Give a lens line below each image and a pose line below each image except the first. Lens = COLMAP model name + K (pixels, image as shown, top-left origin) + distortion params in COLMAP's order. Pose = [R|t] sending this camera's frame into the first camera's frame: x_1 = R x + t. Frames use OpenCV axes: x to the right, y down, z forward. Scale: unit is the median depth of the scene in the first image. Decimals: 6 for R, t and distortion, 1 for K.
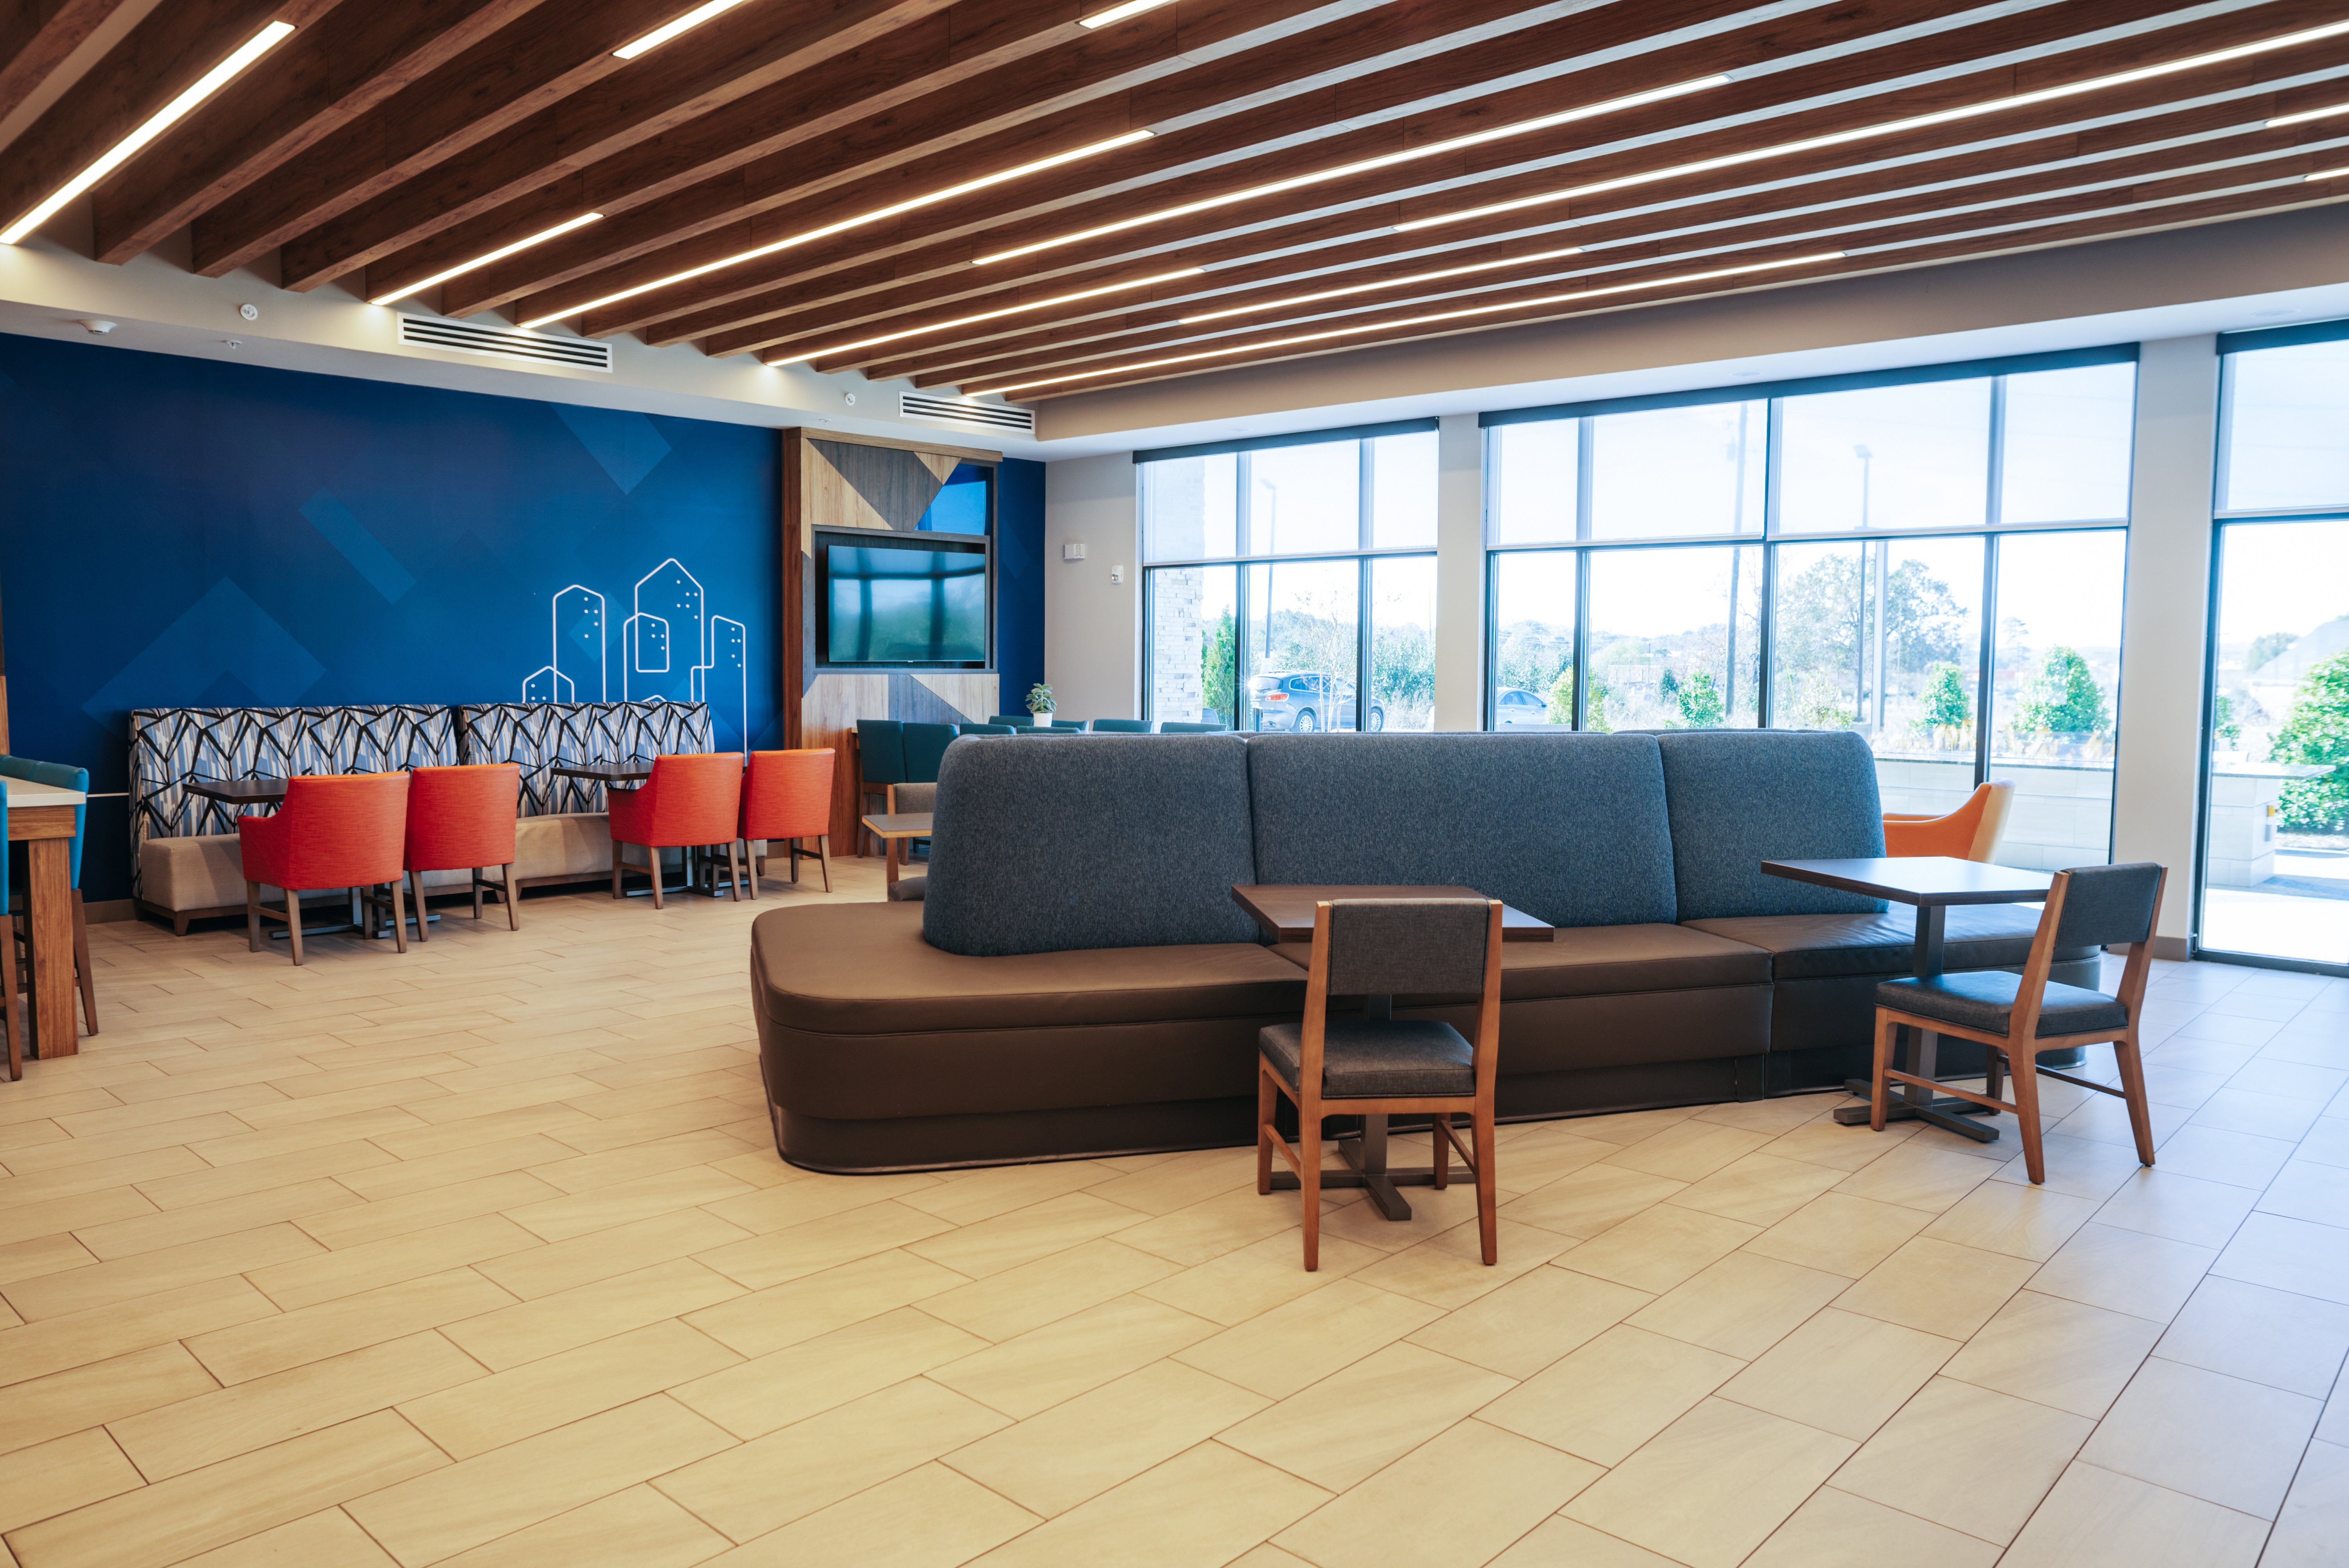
lens RADIAL K [[1609.6, 0, 1176.8], [0, 1609.6, 782.6], [0, 0, 1]] dist [-0.048949, 0.019545]
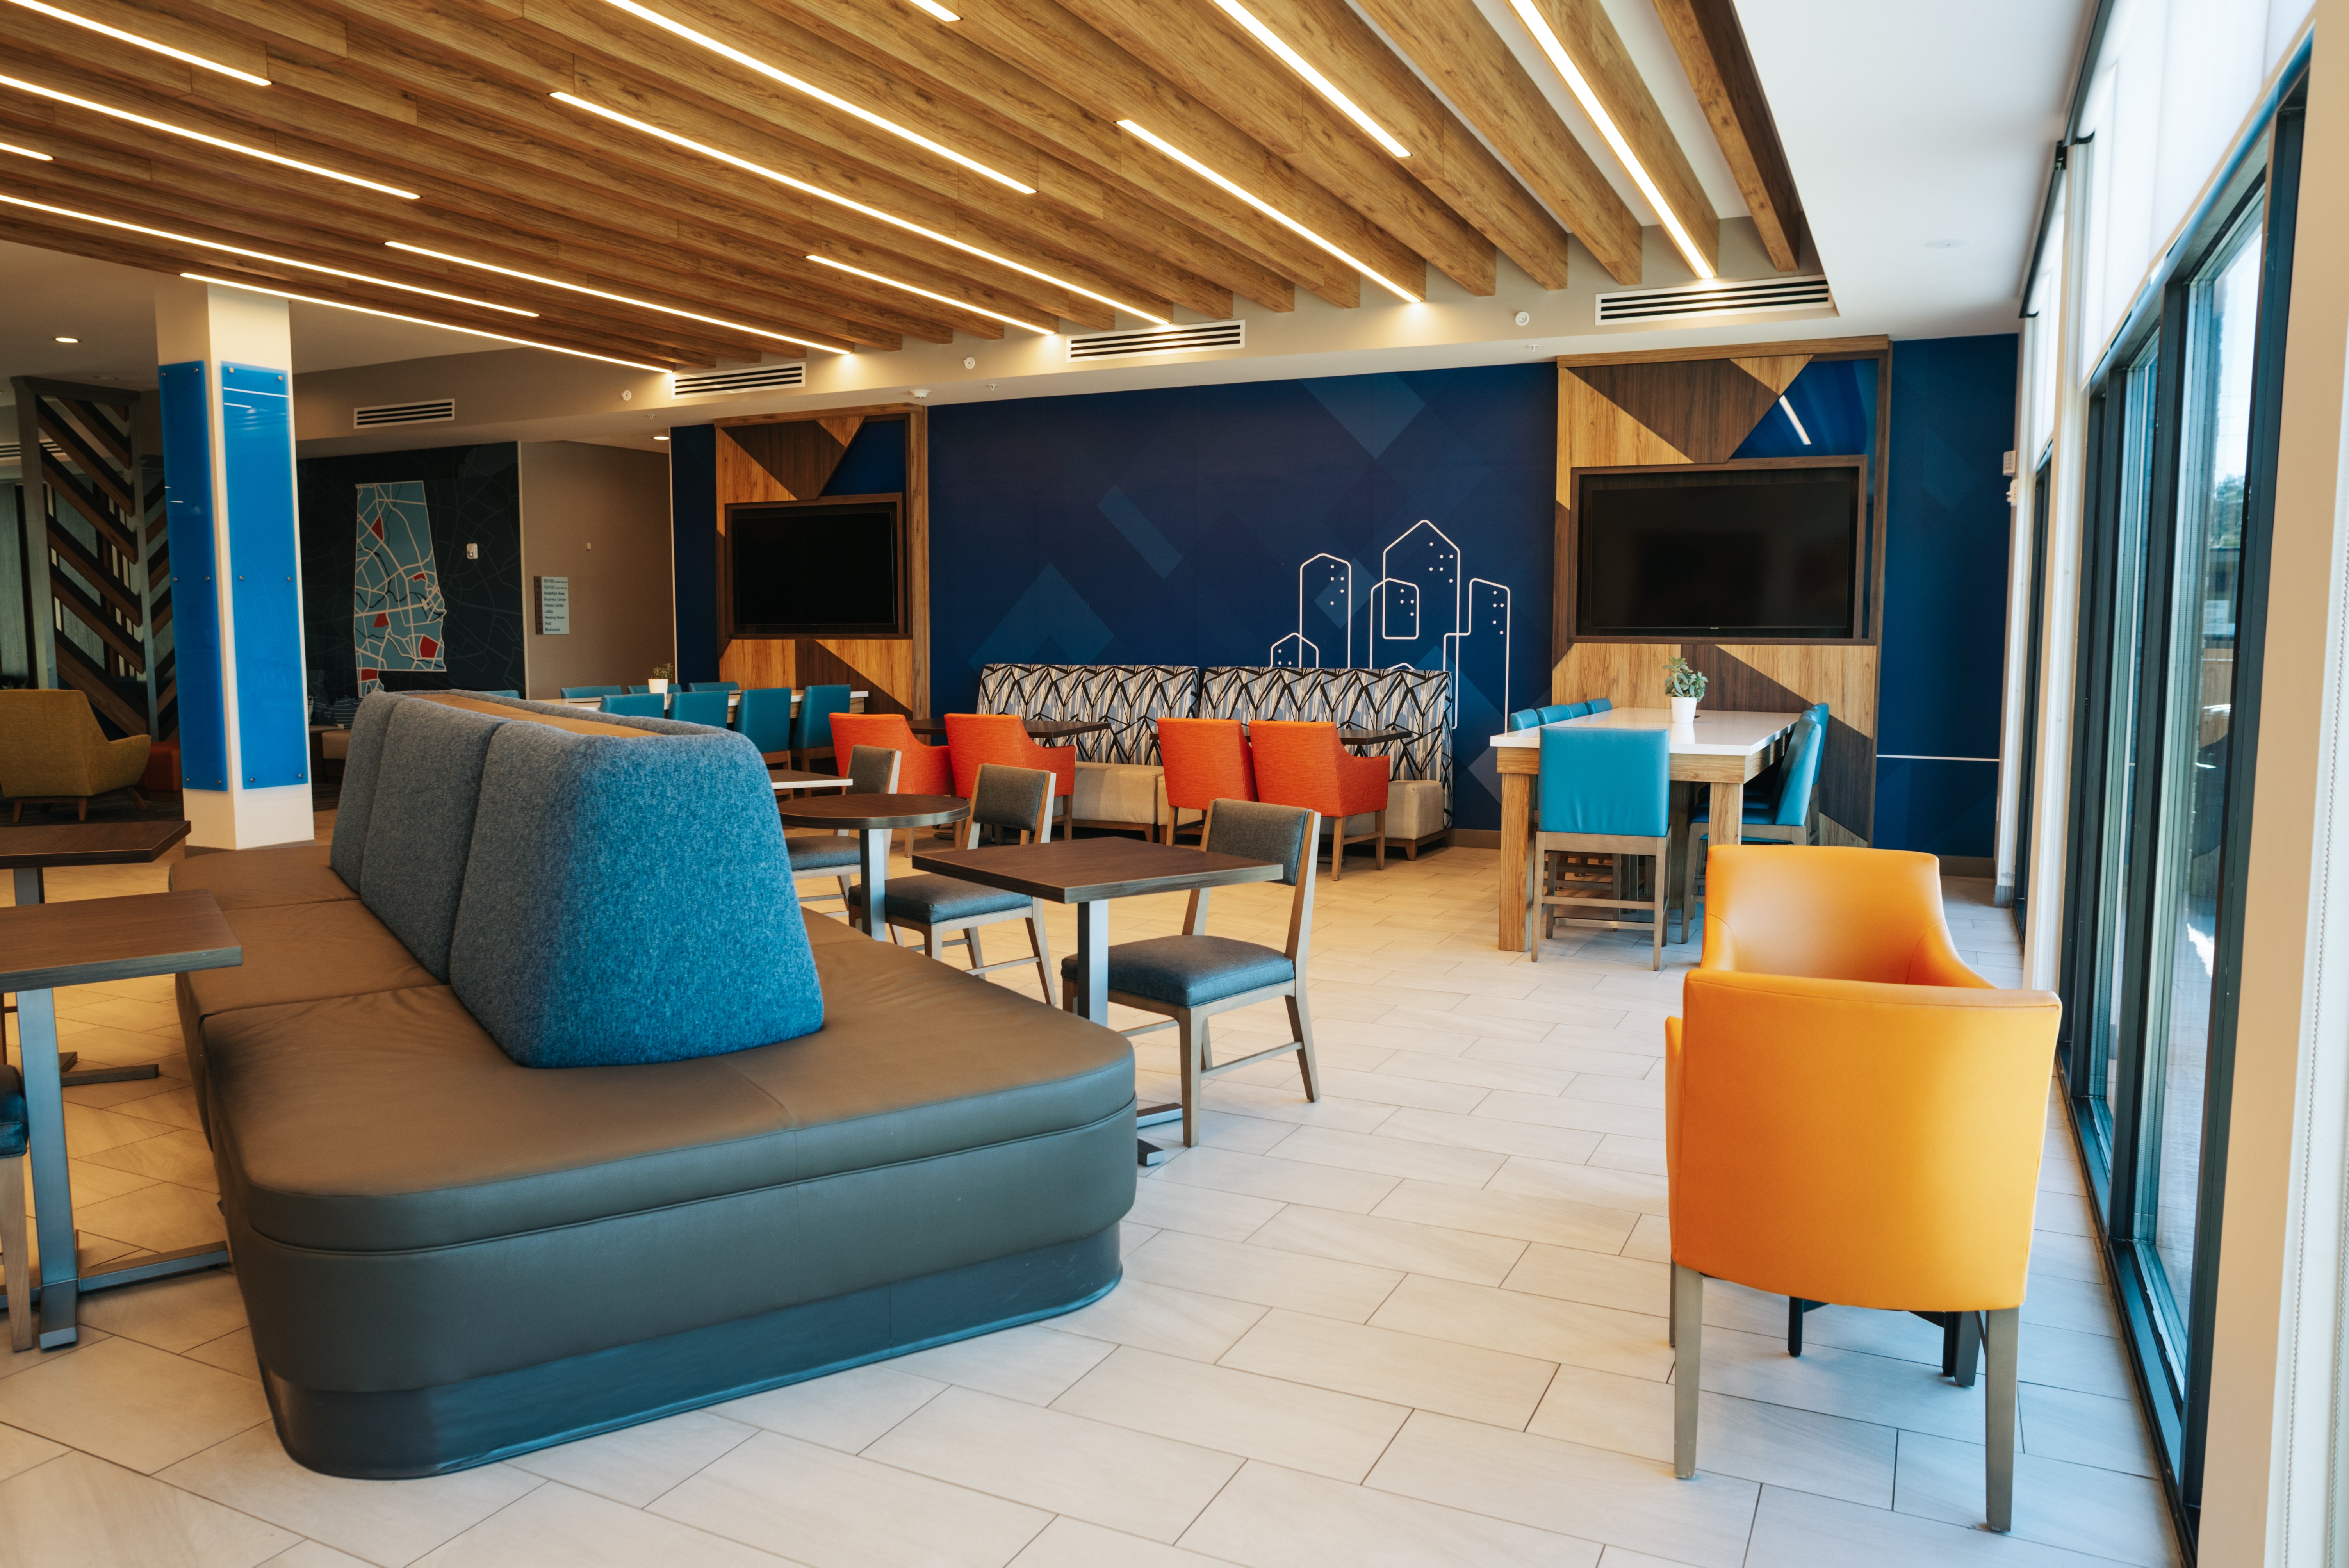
lens RADIAL K [[1609.6, 0, 1188.5], [0, 1609.6, 779.9], [0, 0, 1]] dist [-0.048949, 0.019545]
pose [[0.301625, 0.082229, -0.949874, 0.564871], [-0.072234, 0.995381, 0.063232, -0.036005], [0.950686, 0.049541, 0.306171, 0.577773]]
